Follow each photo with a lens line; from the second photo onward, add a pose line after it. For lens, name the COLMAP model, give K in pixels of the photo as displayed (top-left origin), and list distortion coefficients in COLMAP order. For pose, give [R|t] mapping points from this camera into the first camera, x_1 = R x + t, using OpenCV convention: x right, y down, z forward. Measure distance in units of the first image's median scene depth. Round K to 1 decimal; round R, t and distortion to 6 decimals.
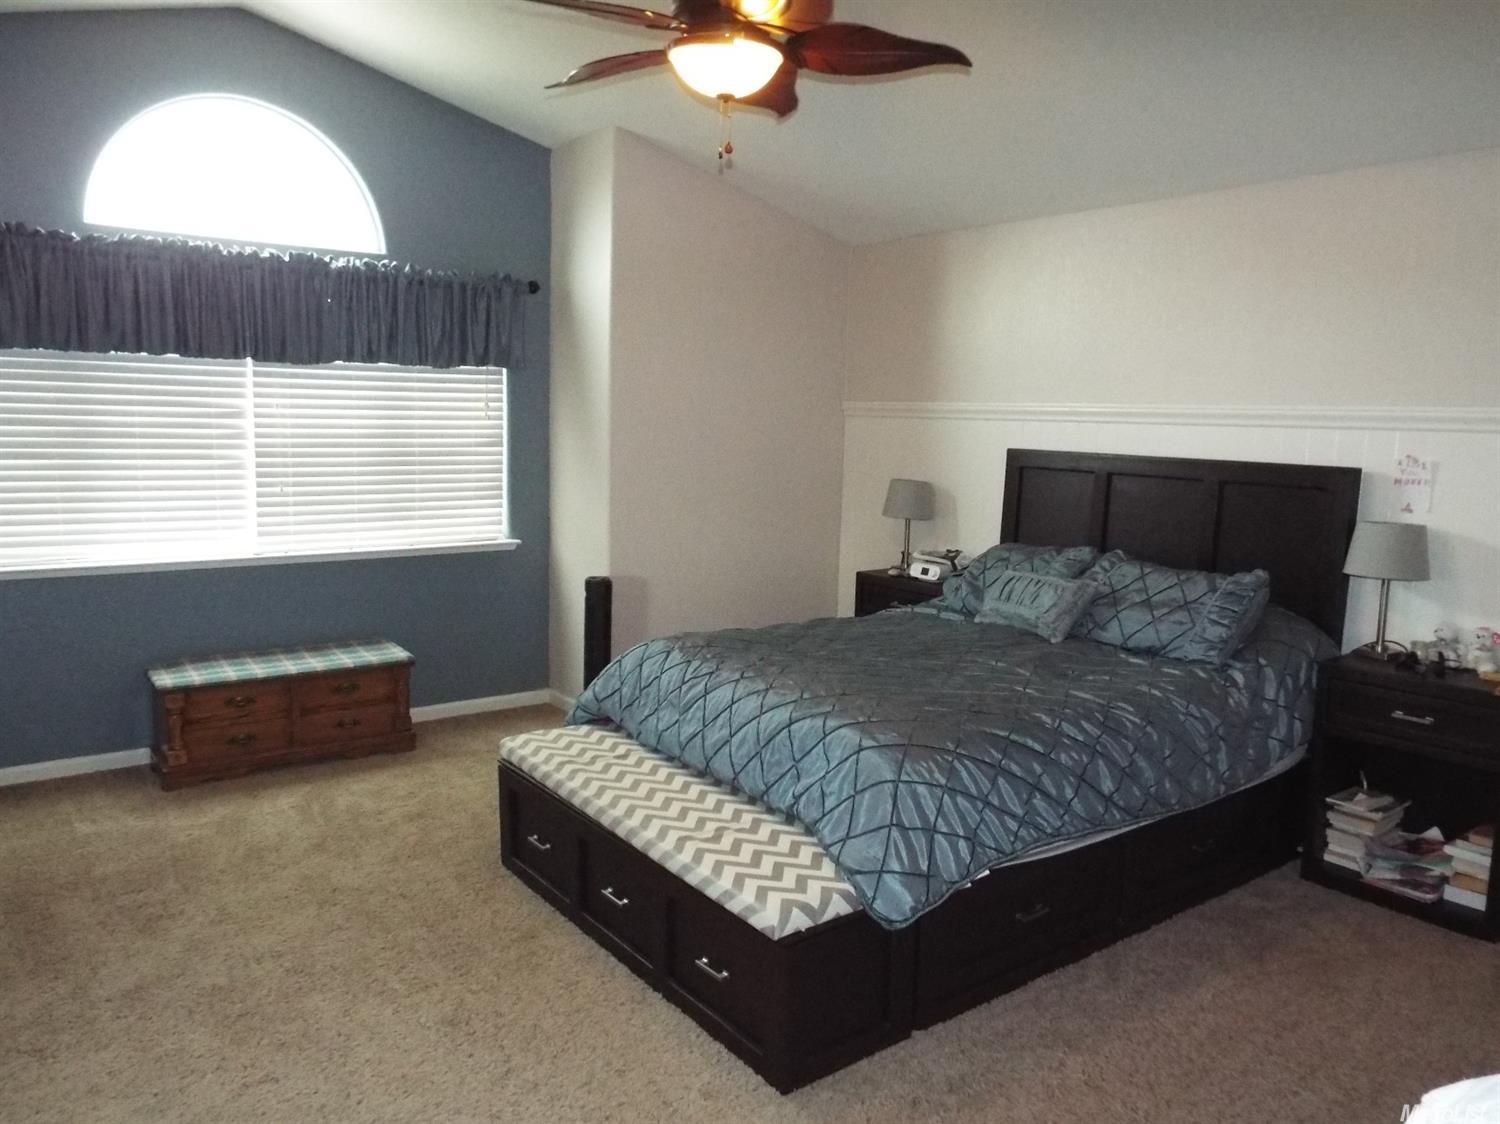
lens RADIAL K [[1090.3, 0, 750.0], [0, 1090.3, 562.0], [0, 0, 1]] dist [-0.010135, -0.004717]
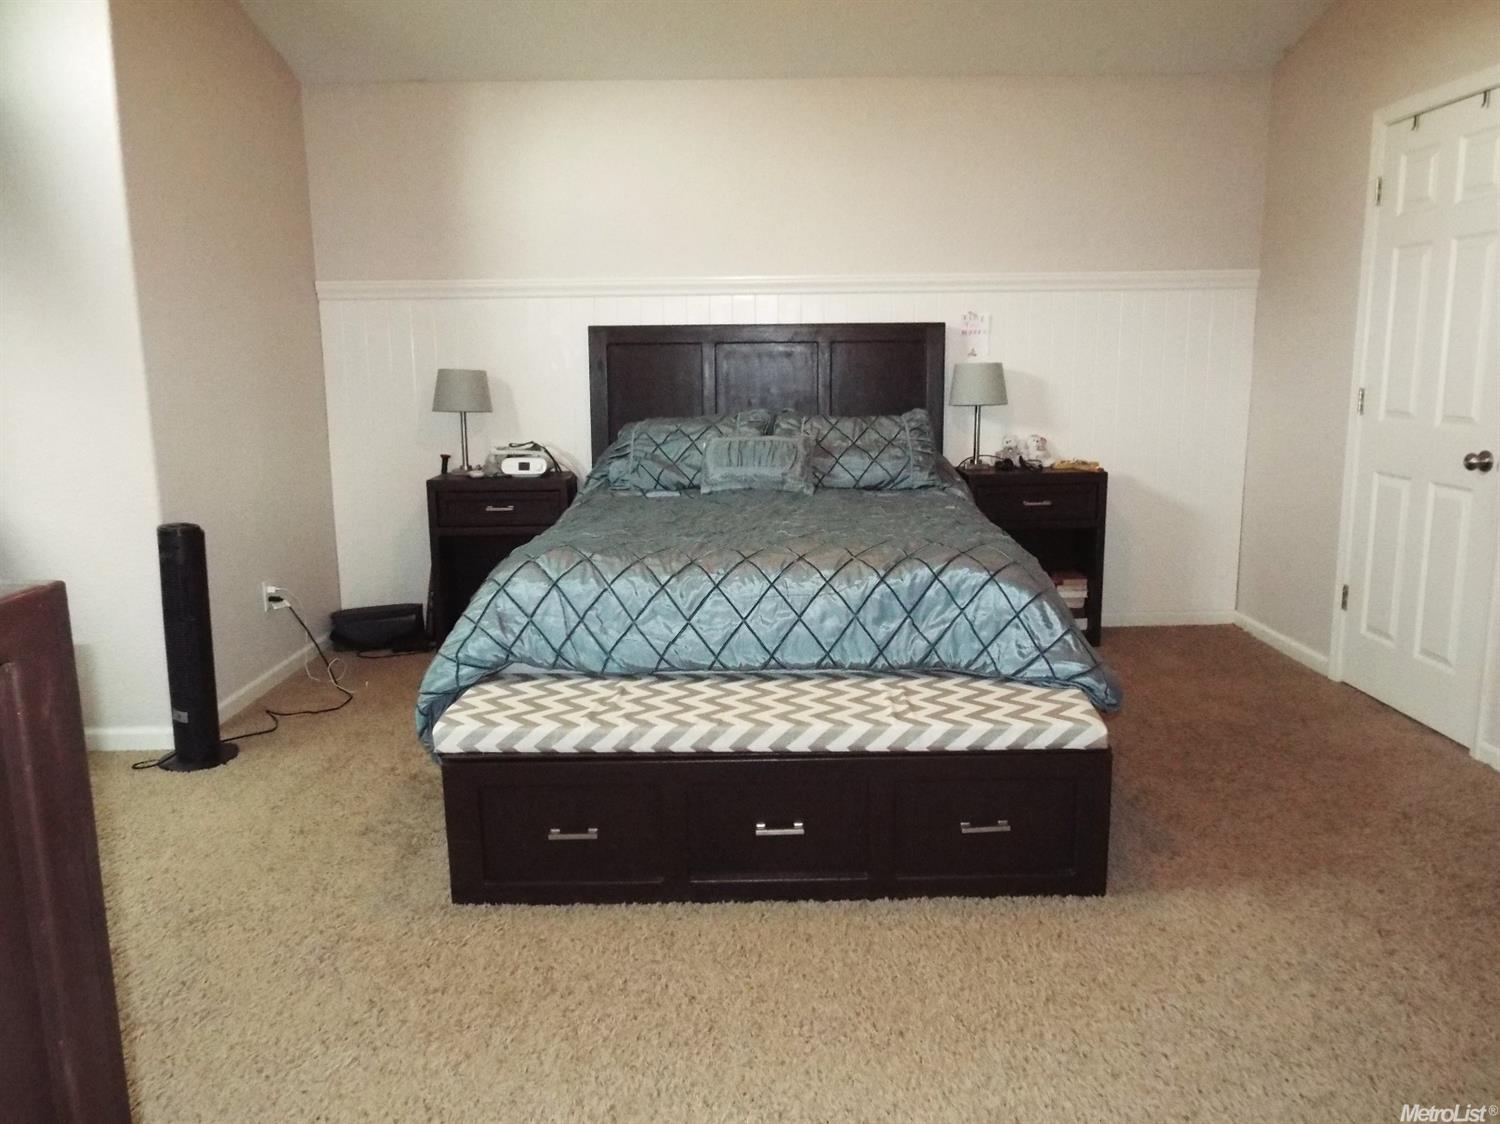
lens RADIAL K [[1090.3, 0, 750.0], [0, 1090.3, 562.0], [0, 0, 1]] dist [-0.010135, -0.004717]
pose [[0.590179, -0.176926, 0.787646, -0.634139], [0.135484, 0.983557, 0.119415, 0.005462], [-0.795822, 0.036238, 0.604445, 0.429942]]
